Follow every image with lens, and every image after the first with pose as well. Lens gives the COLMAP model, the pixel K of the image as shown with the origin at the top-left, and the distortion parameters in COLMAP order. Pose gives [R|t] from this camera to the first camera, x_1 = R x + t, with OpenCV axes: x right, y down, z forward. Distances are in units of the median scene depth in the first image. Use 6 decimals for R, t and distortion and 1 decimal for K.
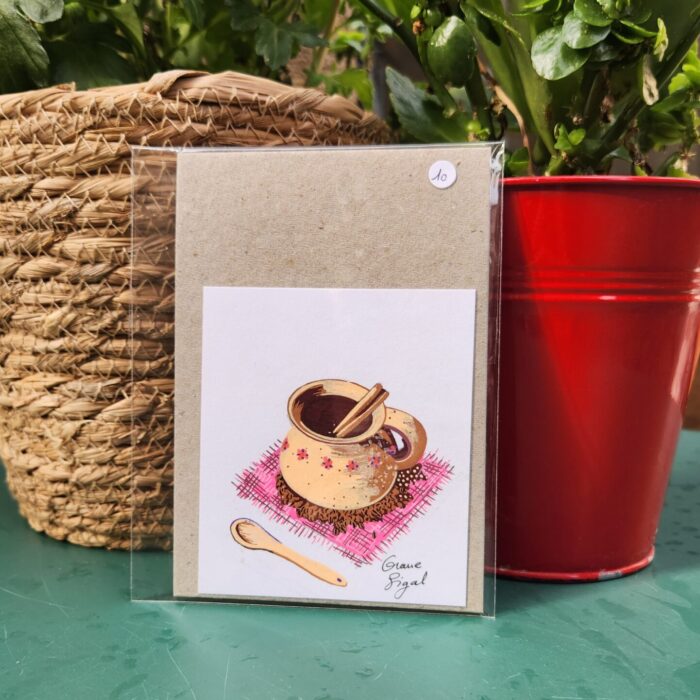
lens RADIAL K [[871.1, 0, 346.7], [0, 871.1, 383.0], [0, 0, 1]] dist [0.017980, -0.026932]
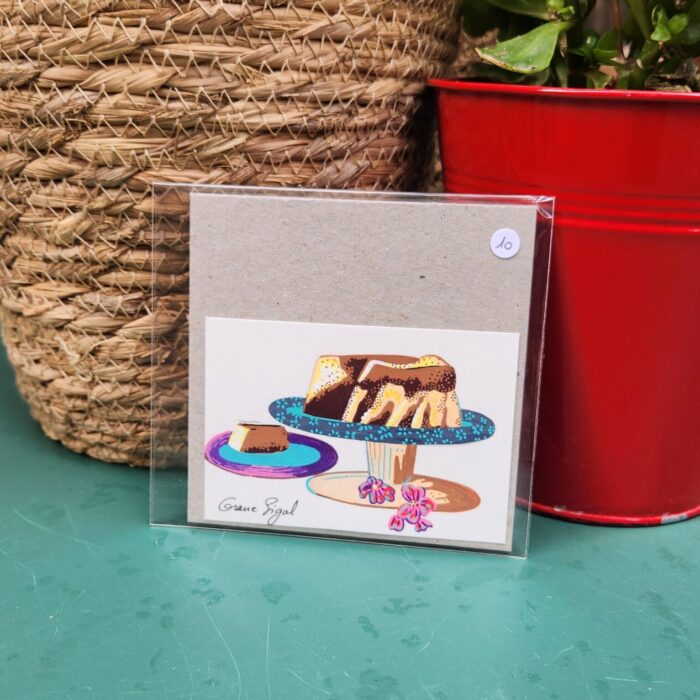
lens RADIAL K [[995.6, 0, 348.2], [0, 995.6, 375.4], [0, 0, 1]] dist [0.015088, -0.028884]
pose [[0.999477, 0.025911, -0.019374, -0.026805], [-0.021666, 0.980766, 0.193982, -0.126949], [0.024027, -0.193460, 0.980814, -0.016162]]
